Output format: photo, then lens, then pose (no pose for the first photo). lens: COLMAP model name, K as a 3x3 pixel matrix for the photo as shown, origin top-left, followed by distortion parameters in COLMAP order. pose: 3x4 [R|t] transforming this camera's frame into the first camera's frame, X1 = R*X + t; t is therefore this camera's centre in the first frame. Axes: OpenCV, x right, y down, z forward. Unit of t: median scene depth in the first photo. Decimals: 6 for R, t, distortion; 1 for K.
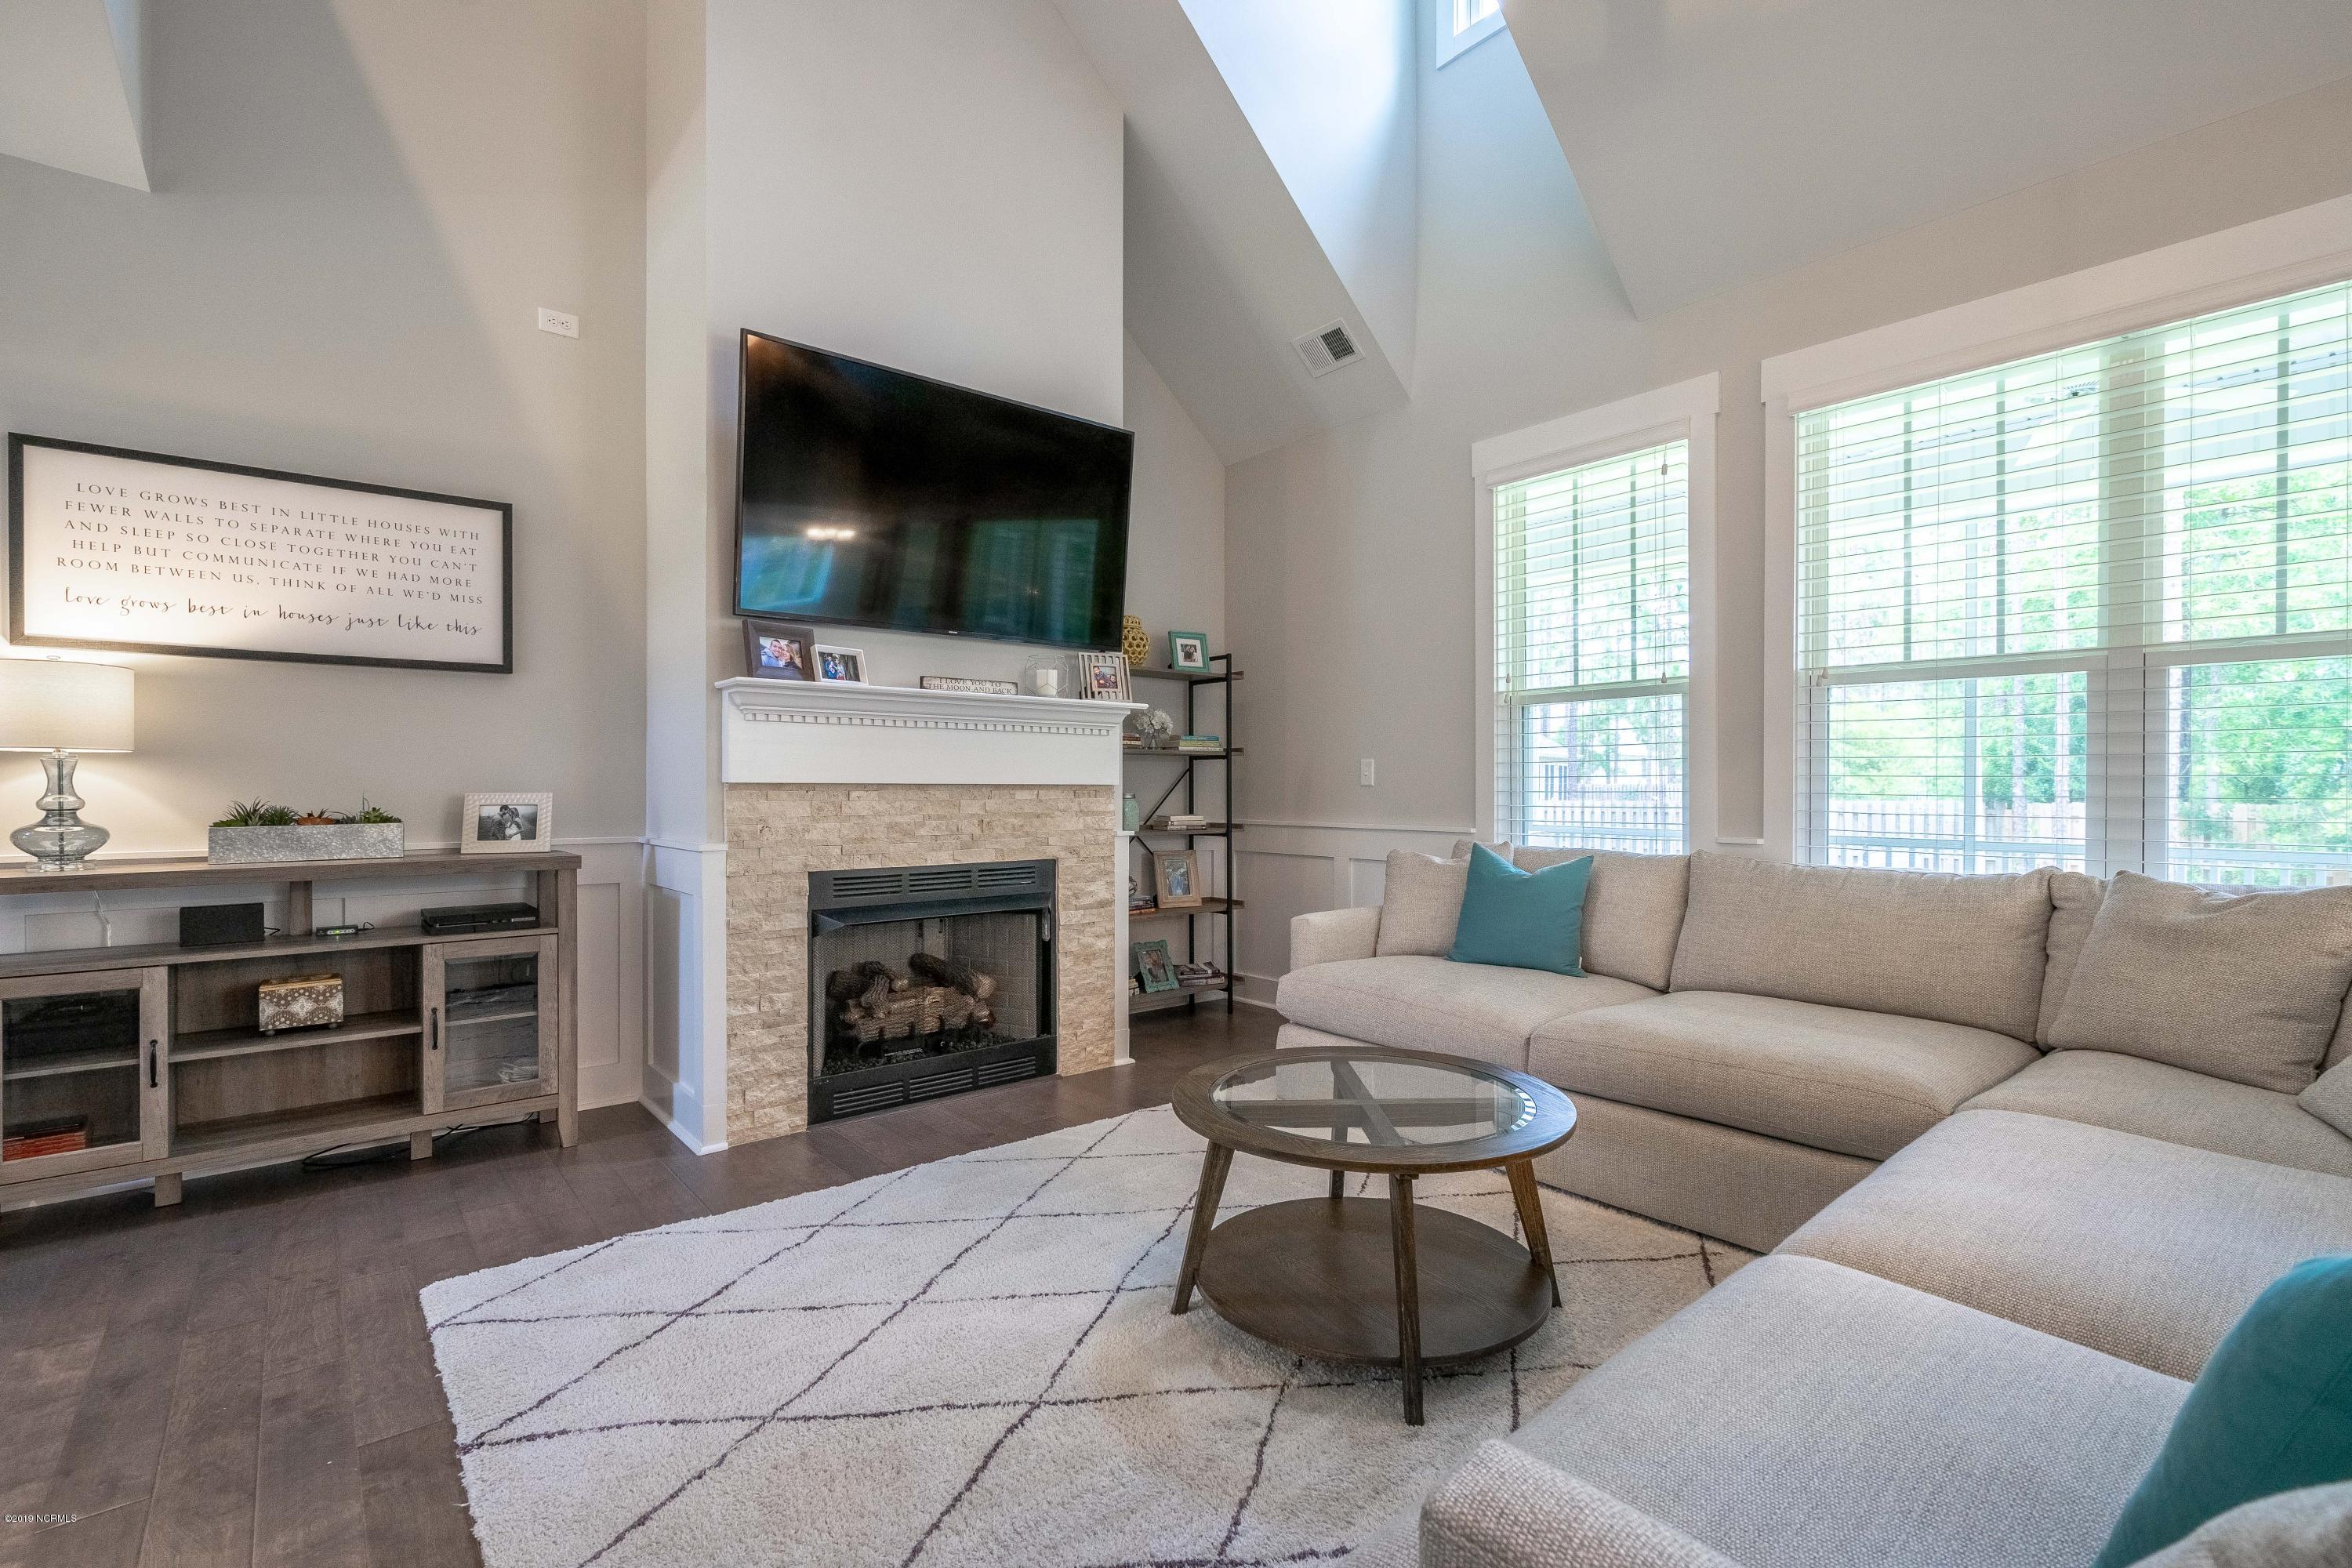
lens RADIAL K [[1065.0, 0, 1178.4], [0, 1065.0, 788.0], [0, 0, 1]] dist [-0.004916, 0.001940]
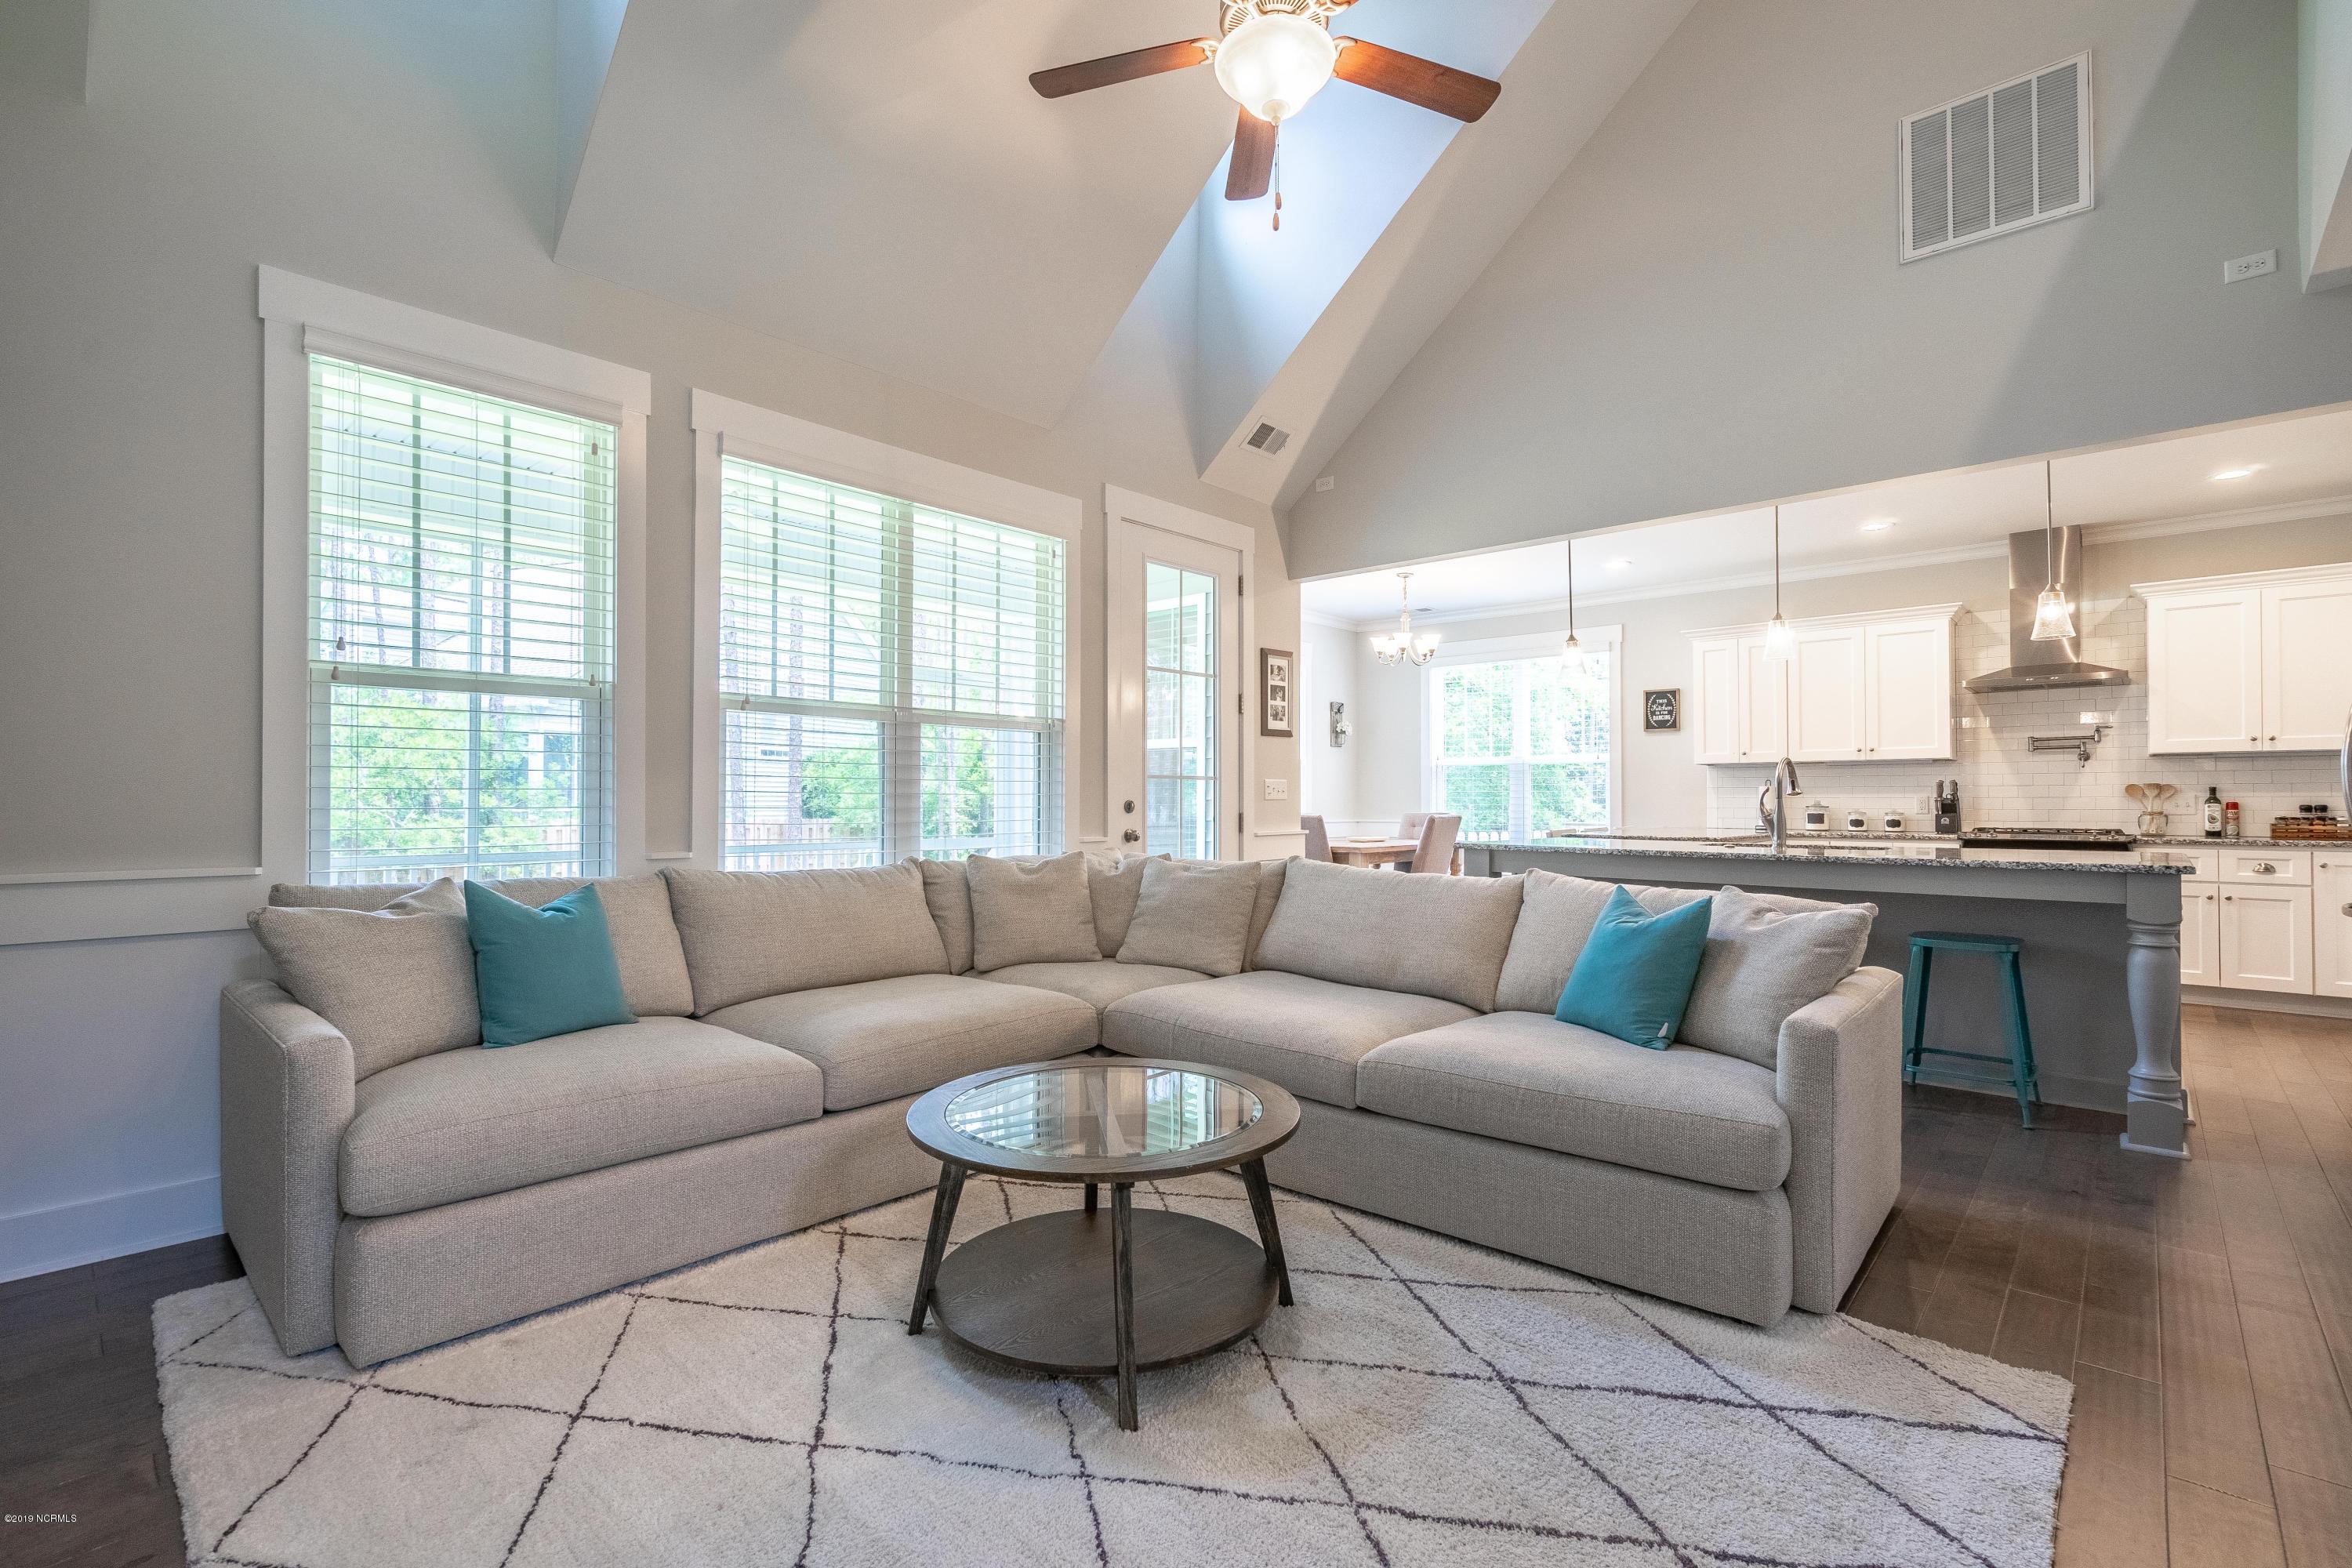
lens RADIAL K [[1057.9, 0, 1177.3], [0, 1057.9, 788.3], [0, 0, 1]] dist [-0.003550, 0.000636]
pose [[-0.133761, 0.012704, 0.990932, -0.517332], [0.002409, 0.999919, -0.012494, 0.000266], [-0.991011, 0.000716, -0.133781, 0.664827]]
